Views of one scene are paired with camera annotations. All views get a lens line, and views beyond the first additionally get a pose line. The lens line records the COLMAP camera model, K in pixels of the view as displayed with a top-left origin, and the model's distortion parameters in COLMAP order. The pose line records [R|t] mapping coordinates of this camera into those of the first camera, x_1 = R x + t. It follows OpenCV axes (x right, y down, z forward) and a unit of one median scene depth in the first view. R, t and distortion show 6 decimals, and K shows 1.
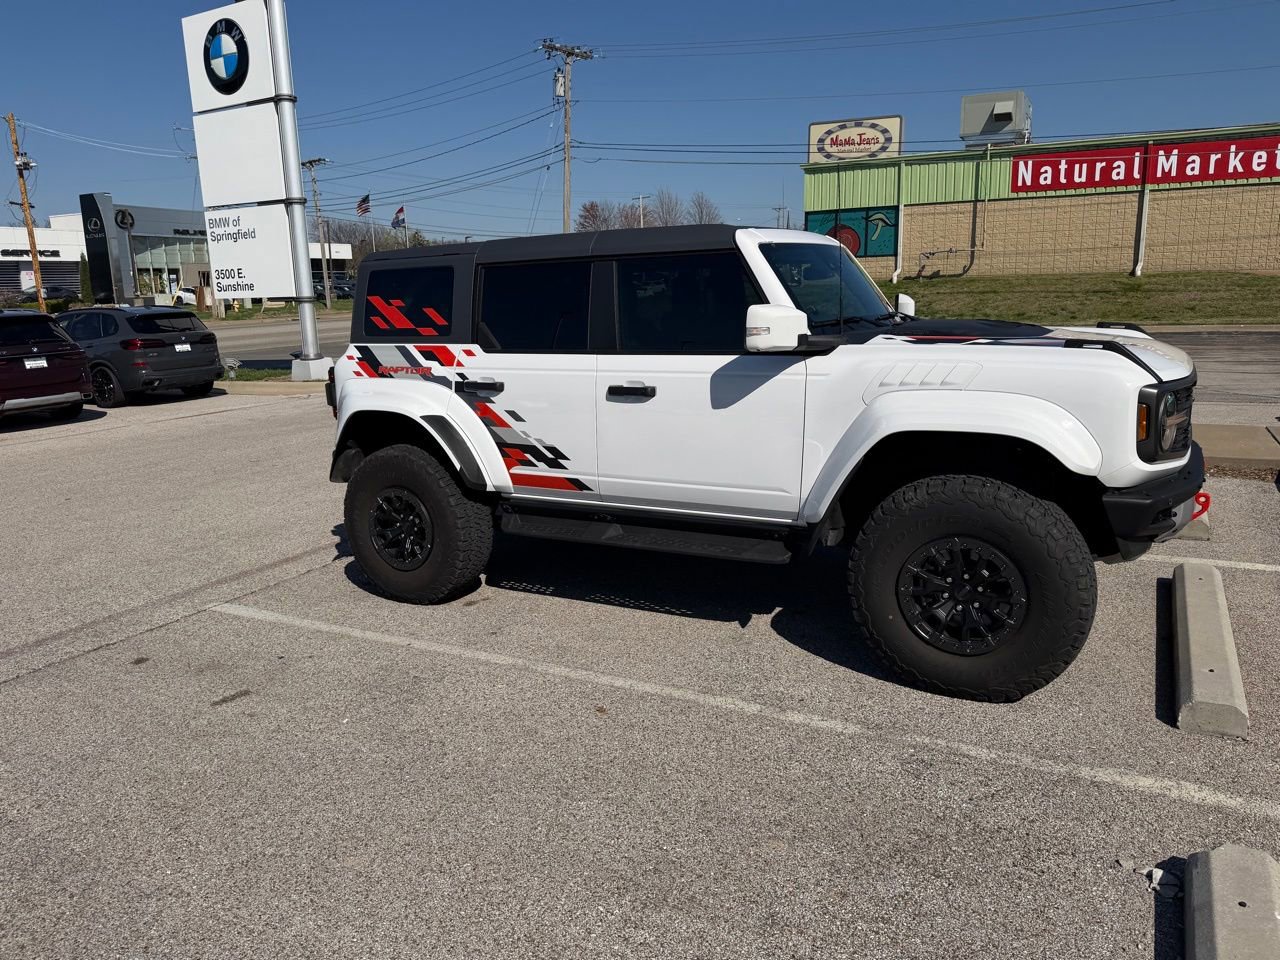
lens RADIAL K [[897.8, 0, 643.5], [0, 897.8, 467.1], [0, 0, 1]] dist [0.038378, -0.057329]
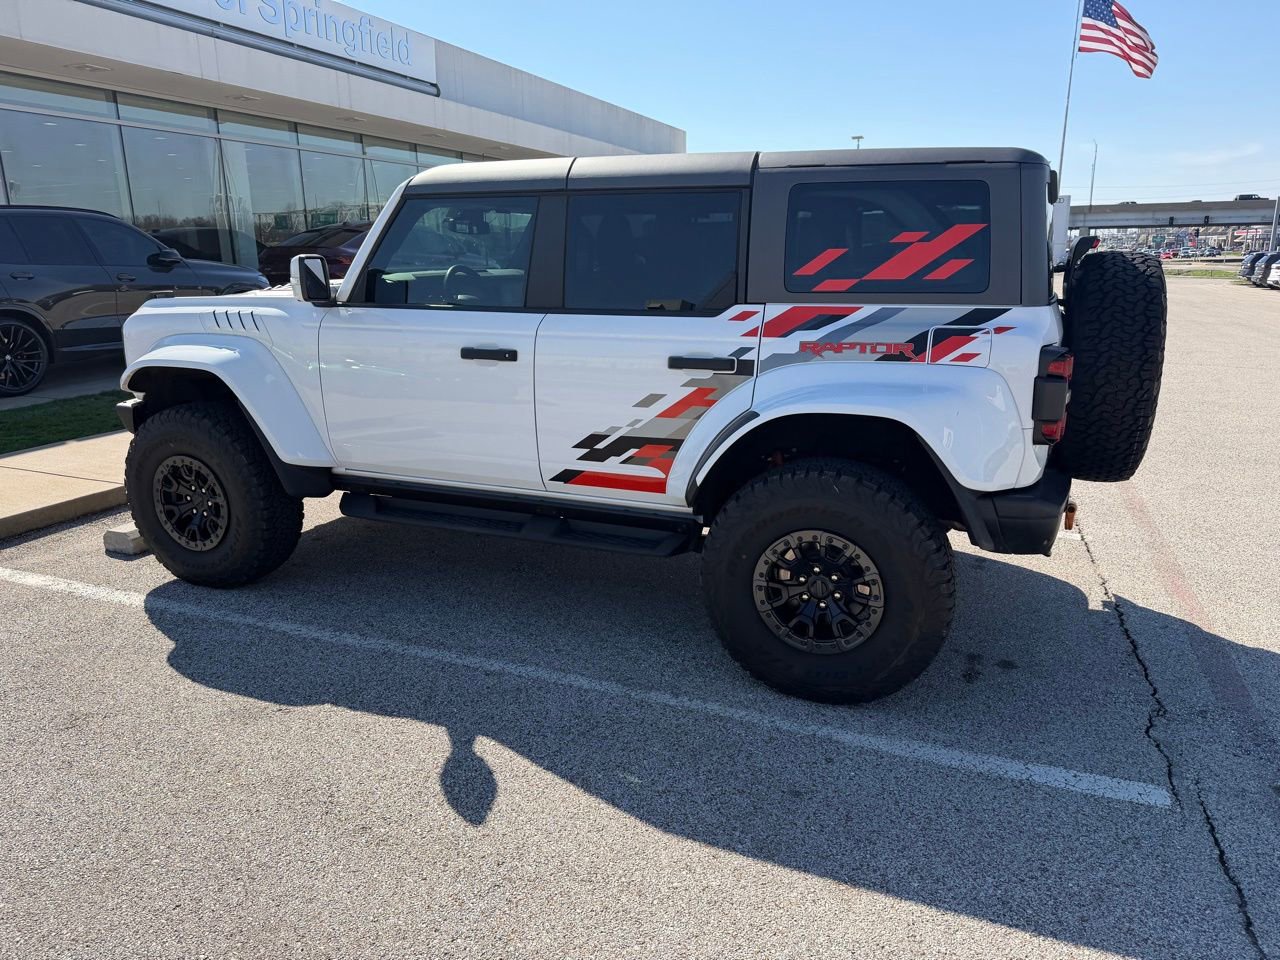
lens RADIAL K [[875.1, 0, 643.8], [0, 875.1, 489.8], [0, 0, 1]] dist [0.130388, -0.185950]
pose [[-0.988512, 0.077010, -0.130051, 0.143155], [0.011853, 0.897306, 0.441250, -0.356555], [0.150677, 0.434640, -0.887910, 1.867984]]
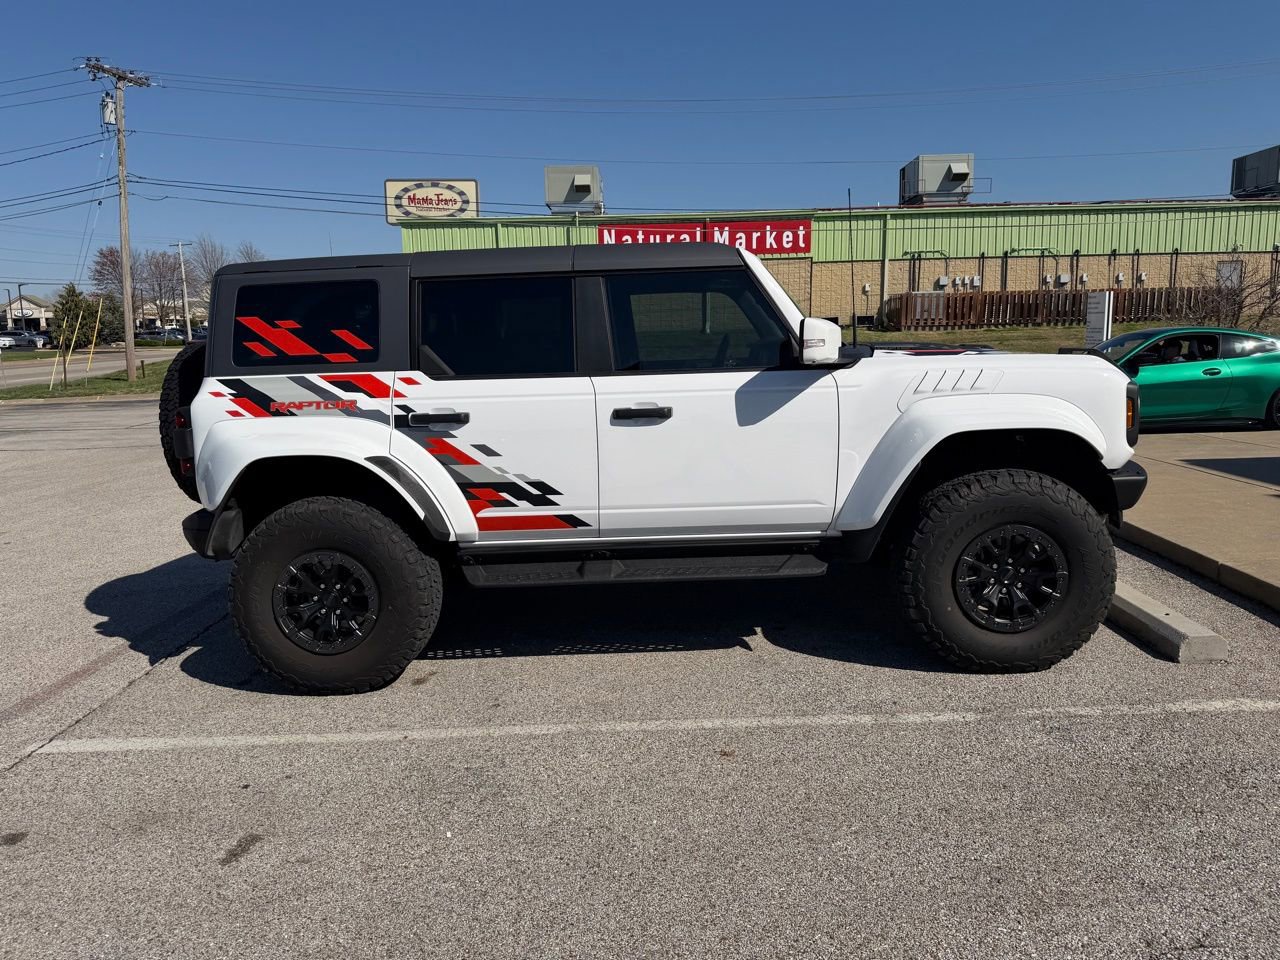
lens RADIAL K [[896.6, 0, 644.2], [0, 896.6, 478.1], [0, 0, 1]] dist [0.048640, -0.071839]
pose [[0.887450, -0.067746, 0.455897, -0.377242], [0.091468, 0.995352, -0.030145, 0.009034], [-0.451736, 0.068452, 0.889522, 0.150051]]
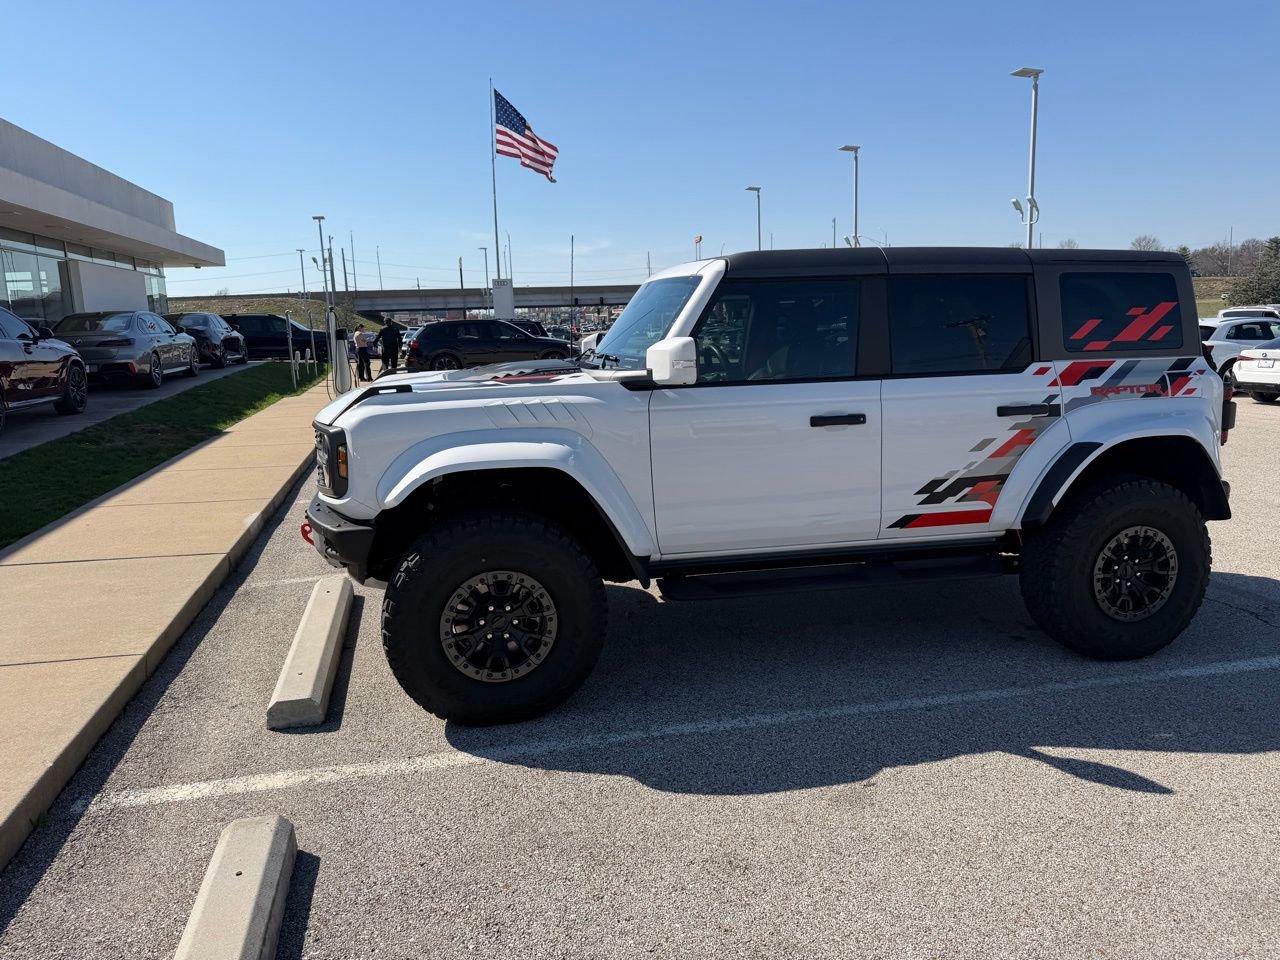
lens RADIAL K [[893.1, 0, 642.2], [0, 893.1, 478.0], [0, 0, 1]] dist [0.066401, -0.095131]
pose [[-0.728636, 0.168245, -0.663915, 0.833154], [-0.083465, 0.940322, 0.329892, -0.337466], [0.679796, 0.295785, -0.671110, 1.586365]]
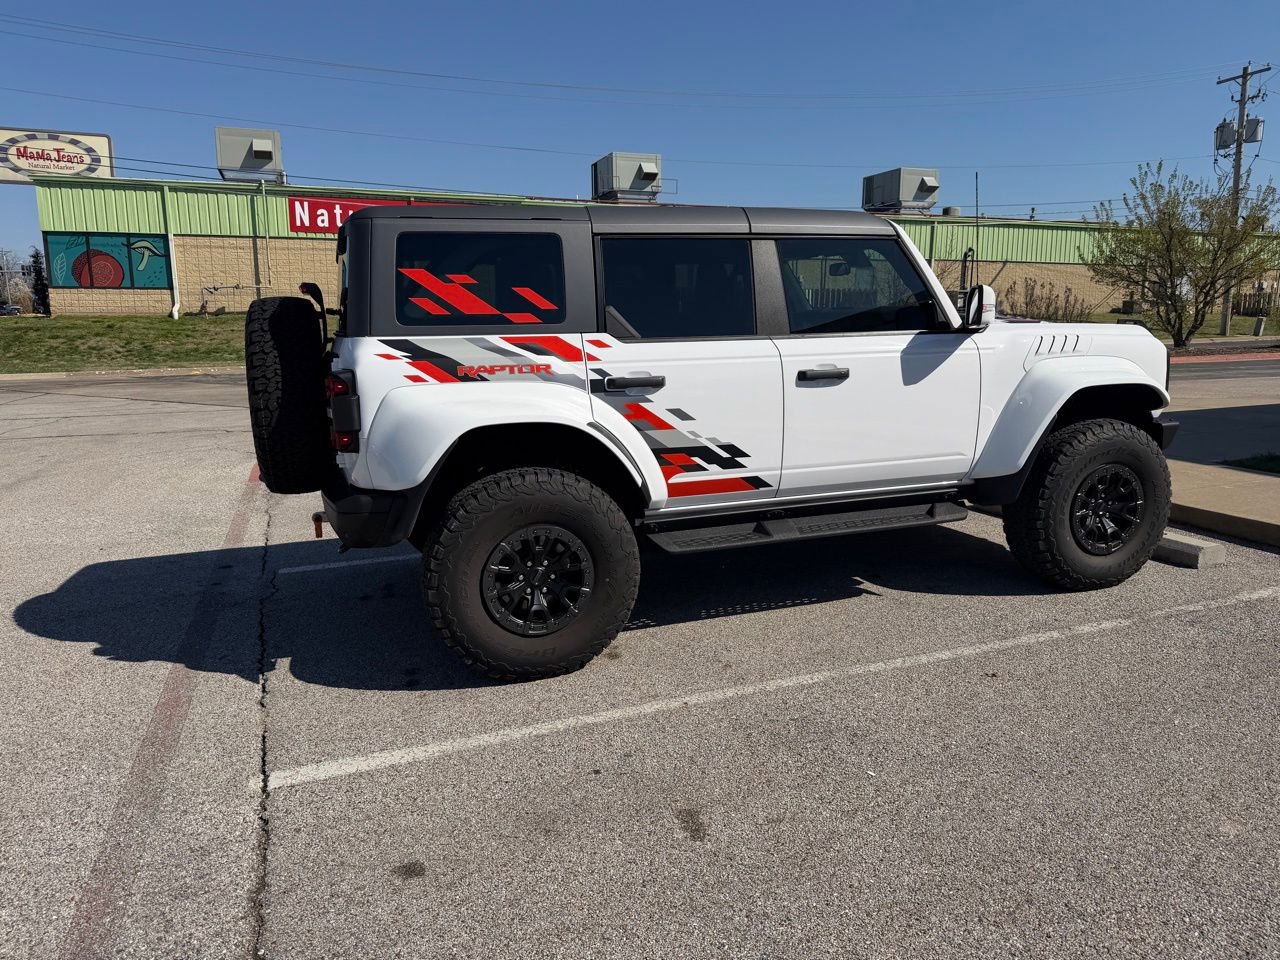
lens RADIAL K [[902.5, 0, 640.0], [0, 902.5, 480.0], [0, 0, 1]] dist [0.048929, -0.063639]
pose [[0.656560, -0.111119, 0.746044, -0.761753], [0.139240, 0.989945, 0.024908, -0.020571], [-0.741310, 0.087526, 0.665431, 0.431078]]
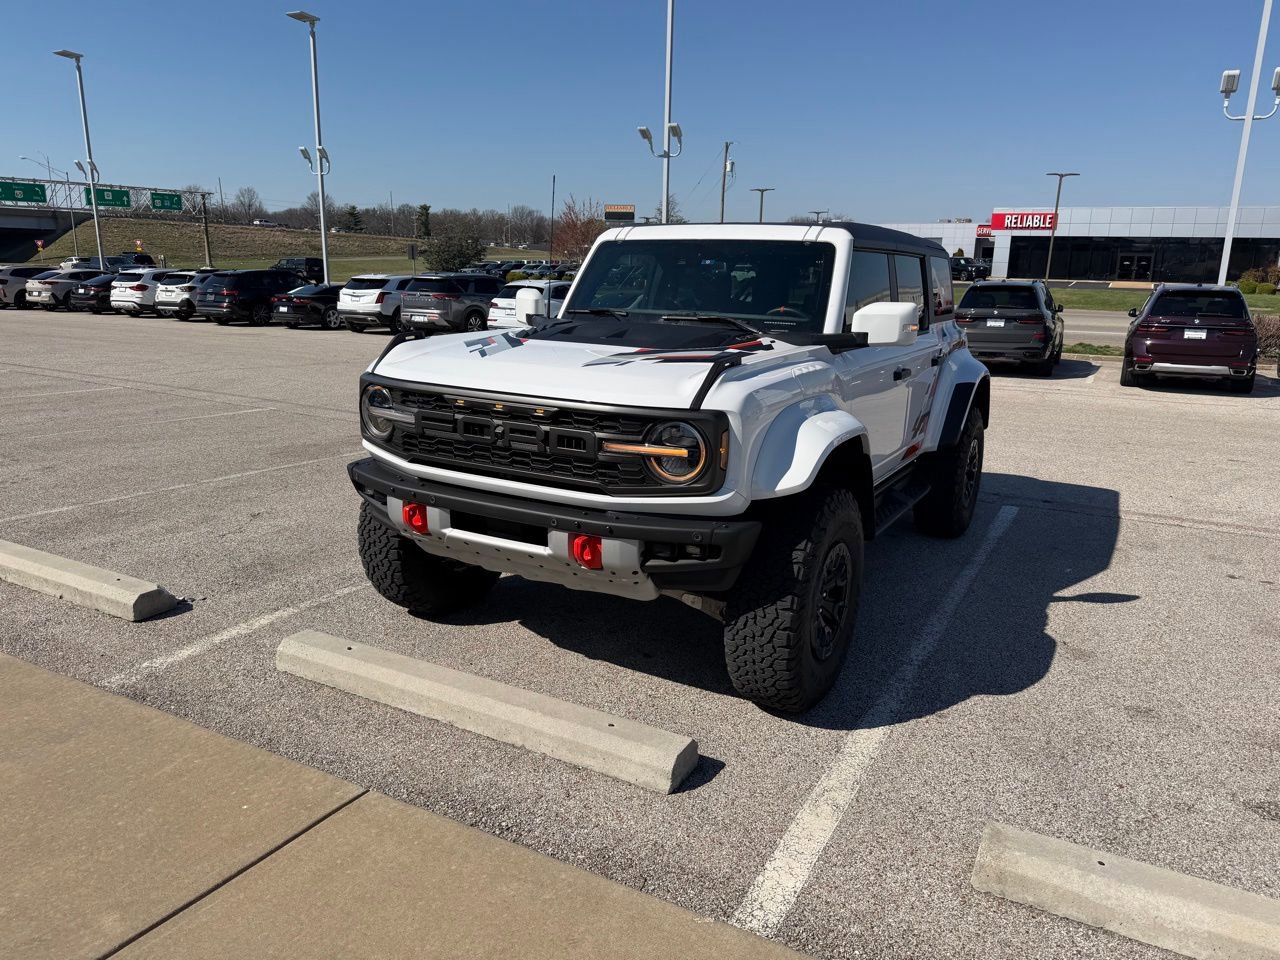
lens RADIAL K [[896.6, 0, 644.2], [0, 896.6, 478.1], [0, 0, 1]] dist [0.048640, -0.071839]
pose [[0.017419, 0.258953, -0.965733, 1.115170], [-0.217267, 0.943780, 0.249148, -0.212781], [0.975957, 0.205482, 0.072701, 0.842024]]
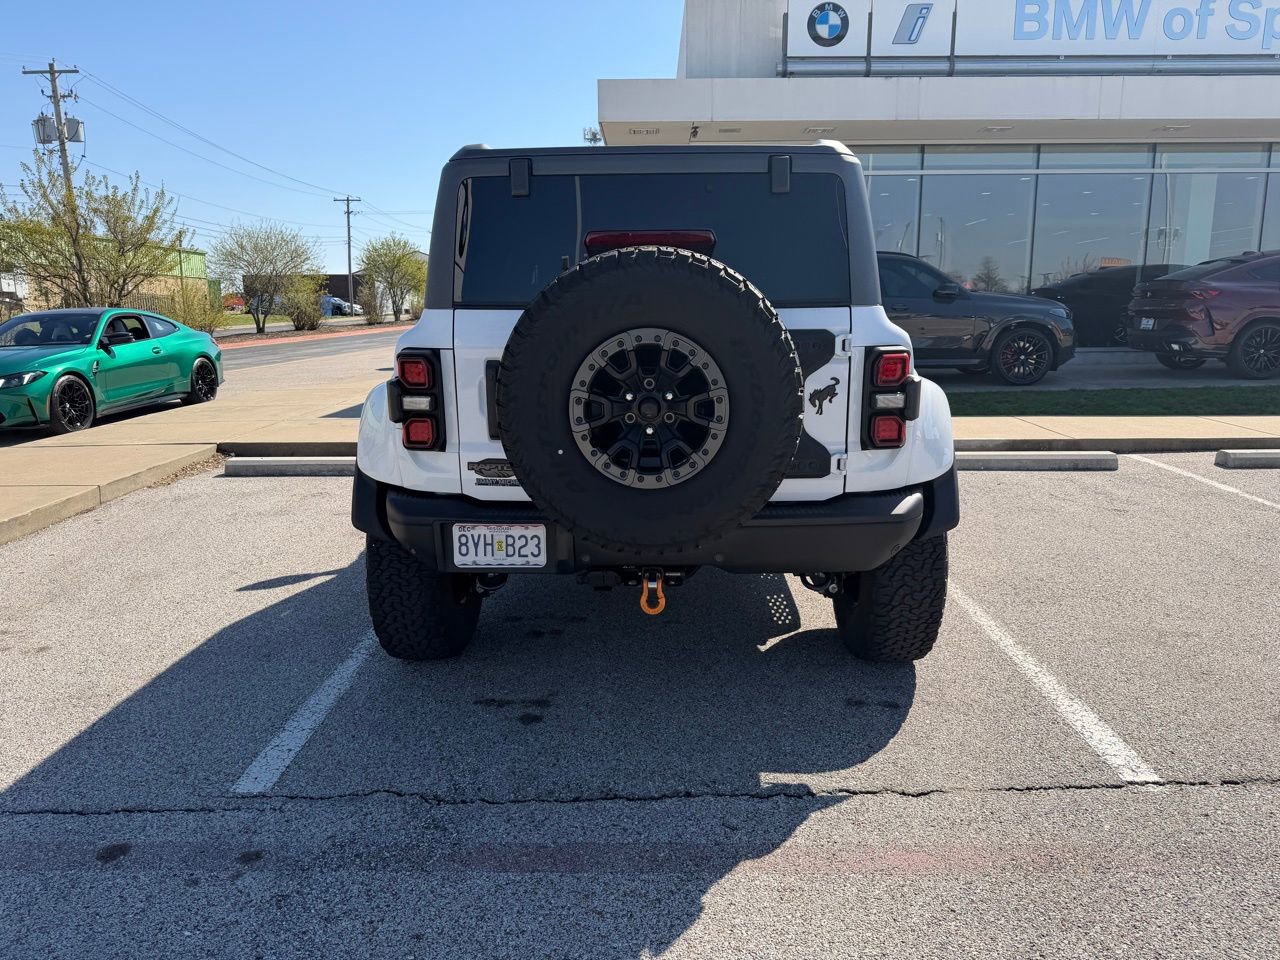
lens RADIAL K [[905.4, 0, 656.7], [0, 905.4, 480.3], [0, 0, 1]] dist [0.028928, -0.036287]
pose [[-0.490137, -0.130820, 0.861773, -0.805000], [0.188748, 0.949286, 0.251456, -0.215124], [-0.850964, 0.285906, -0.440588, 1.492655]]
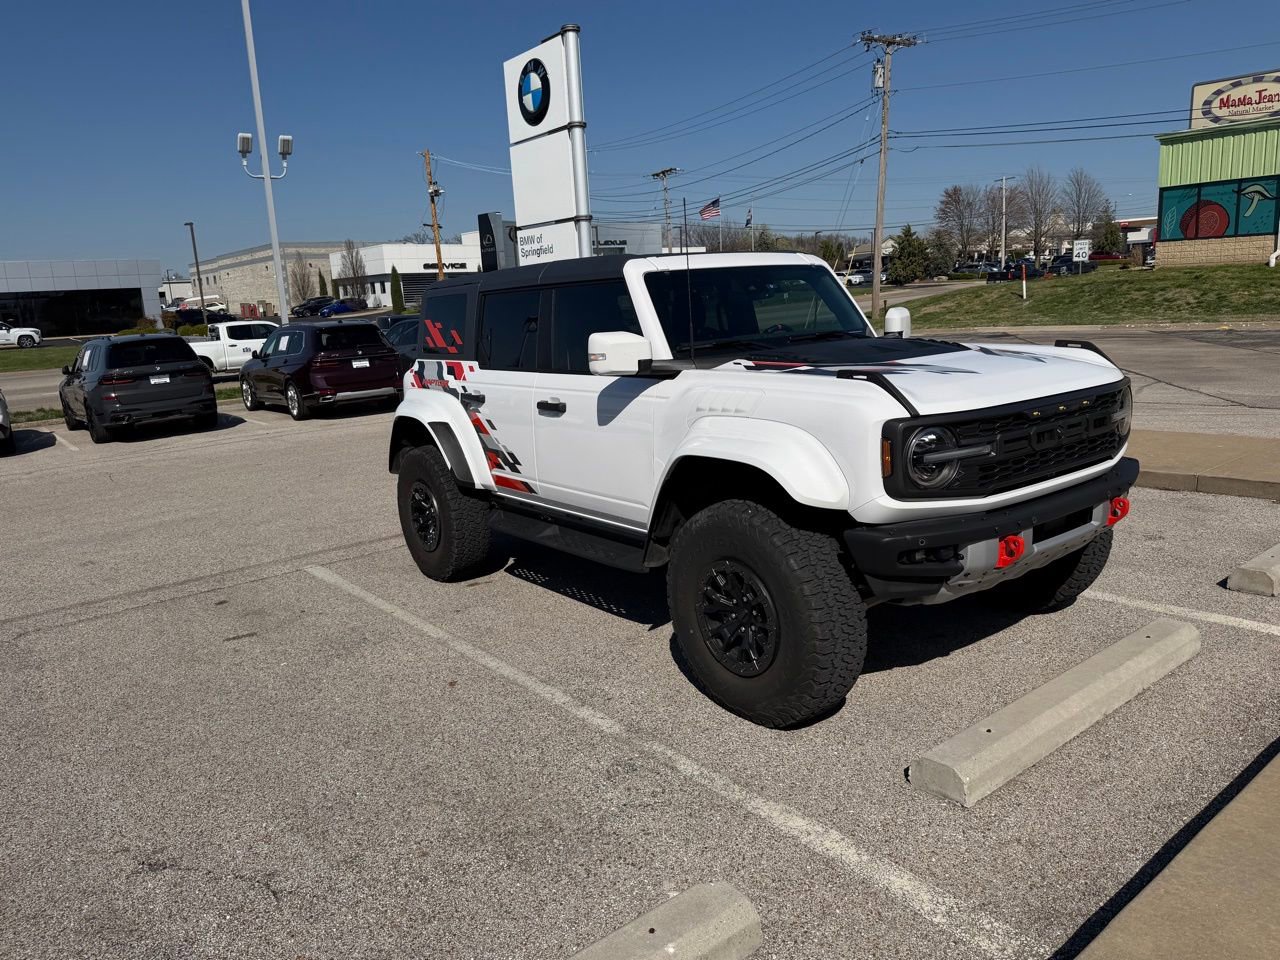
lens RADIAL K [[897.8, 0, 643.5], [0, 897.8, 467.1], [0, 0, 1]] dist [0.038378, -0.057329]
pose [[0.923721, 0.048123, -0.380032, 0.442272], [-0.045719, 0.998836, 0.015357, -0.027497], [0.380328, 0.003189, 0.924846, 0.013598]]
